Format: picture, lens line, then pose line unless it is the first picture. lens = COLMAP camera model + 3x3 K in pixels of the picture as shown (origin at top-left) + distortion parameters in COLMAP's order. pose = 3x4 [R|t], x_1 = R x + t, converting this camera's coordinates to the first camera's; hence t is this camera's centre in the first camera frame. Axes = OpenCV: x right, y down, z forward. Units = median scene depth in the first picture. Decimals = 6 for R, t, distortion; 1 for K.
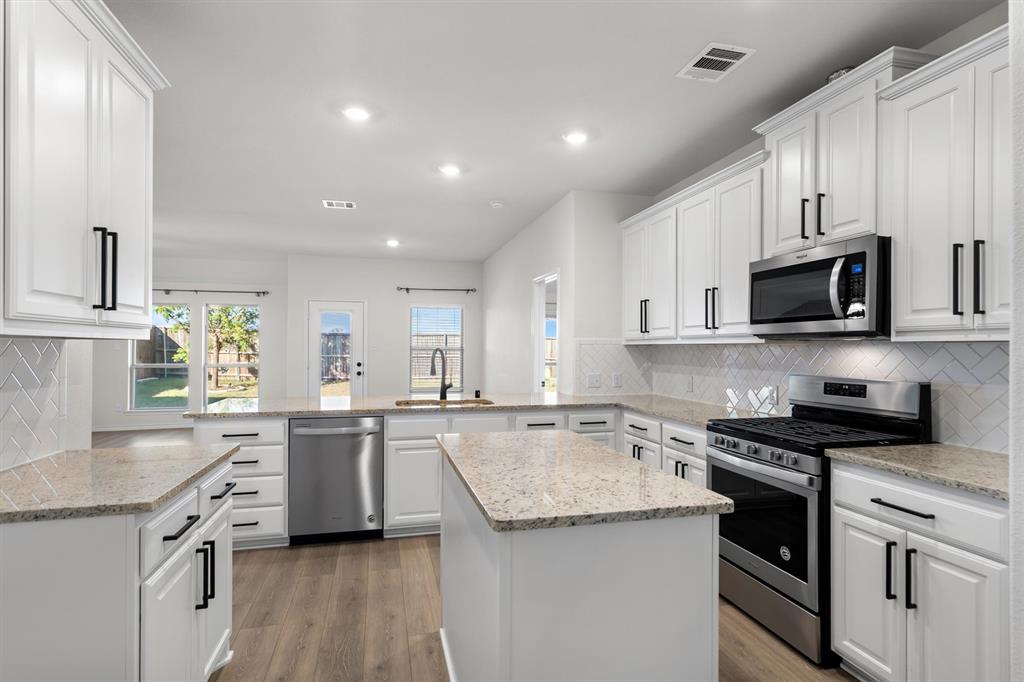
lens RADIAL K [[522.9, 0, 512.3], [0, 522.9, 347.0], [0, 0, 1]] dist [0.002079, 0.001253]
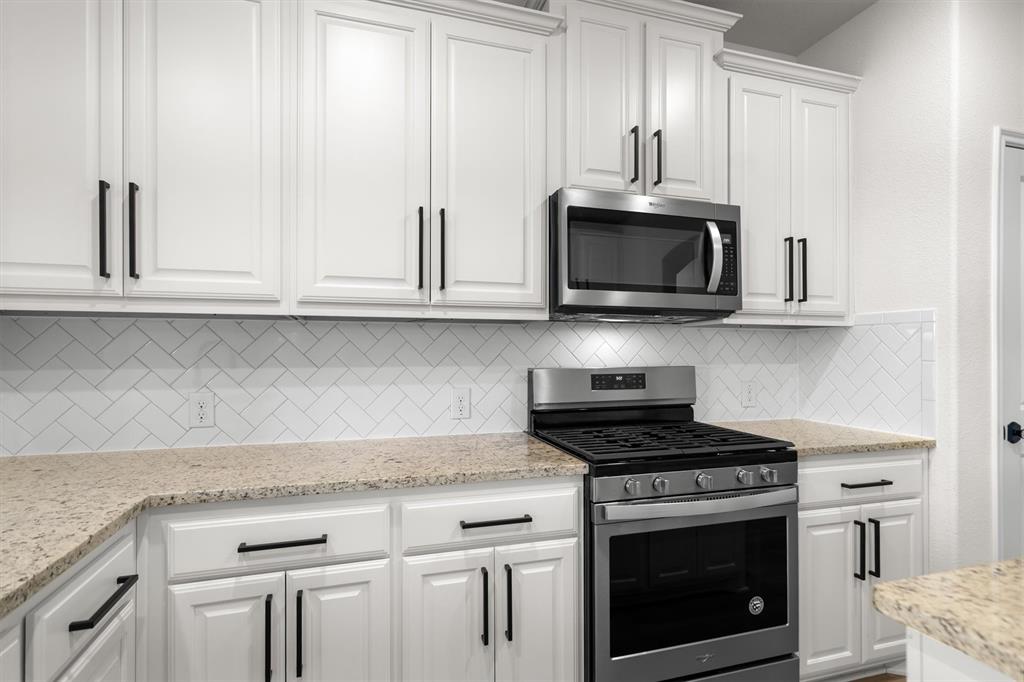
lens RADIAL K [[522.9, 0, 512.3], [0, 522.9, 347.0], [0, 0, 1]] dist [0.002079, 0.001253]
pose [[-0.054665, -0.001216, 0.998504, -0.106408], [-0.004097, 0.999991, 0.000994, 0.017394], [-0.998496, -0.004036, -0.054670, 0.760637]]
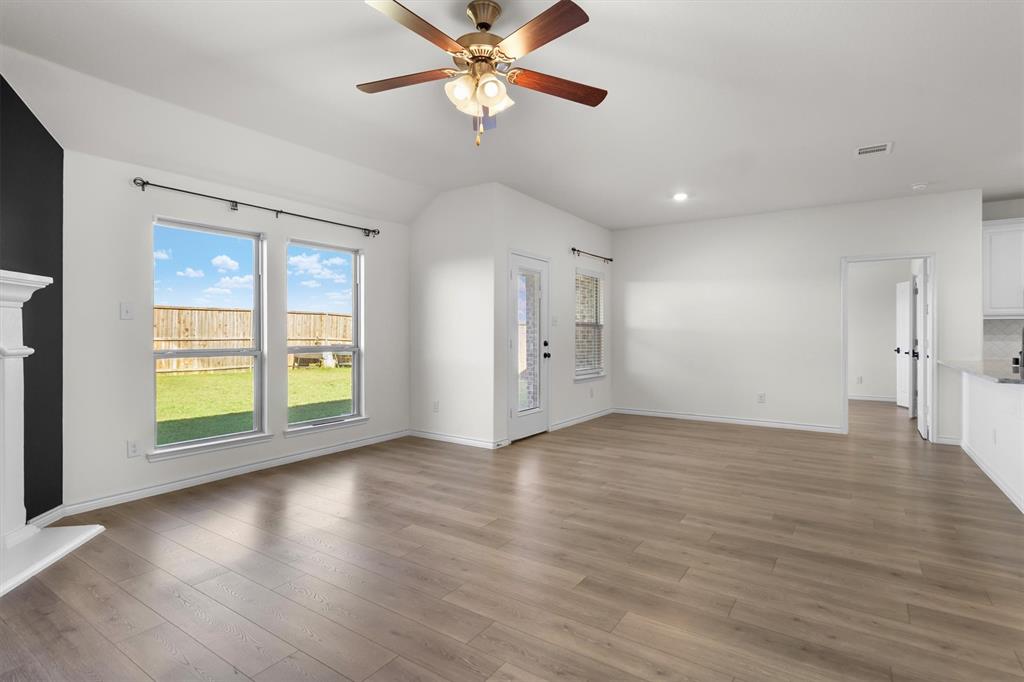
lens RADIAL K [[514.2, 0, 510.2], [0, 514.2, 334.3], [0, 0, 1]] dist [0.001497, 0.000794]
pose [[0.746080, -0.000933, 0.665856, -1.592047], [-0.002513, 0.999988, 0.004217, 0.032291], [-0.665851, -0.004819, 0.746069, 0.912257]]
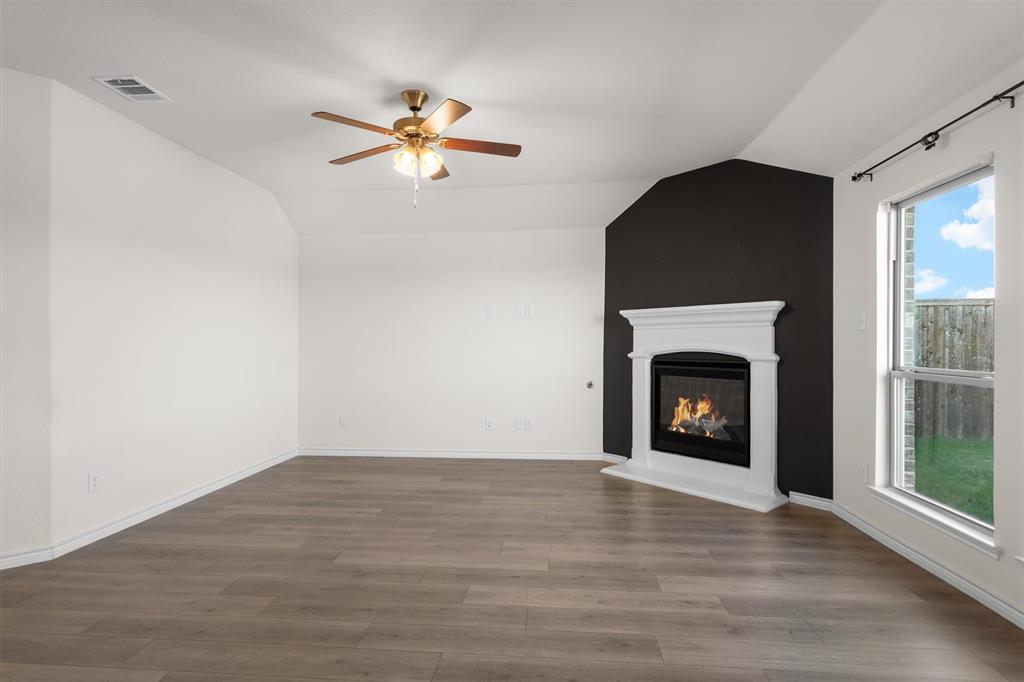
lens RADIAL K [[514.7, 0, 515.7], [0, 514.7, 343.3], [0, 0, 1]] dist [-0.001271, 0.001282]
pose [[-0.329412, 0.002600, -0.944183, -0.576285], [0.004008, 0.999991, 0.001355, 0.029558], [0.944178, -0.003338, -0.329420, 1.745192]]
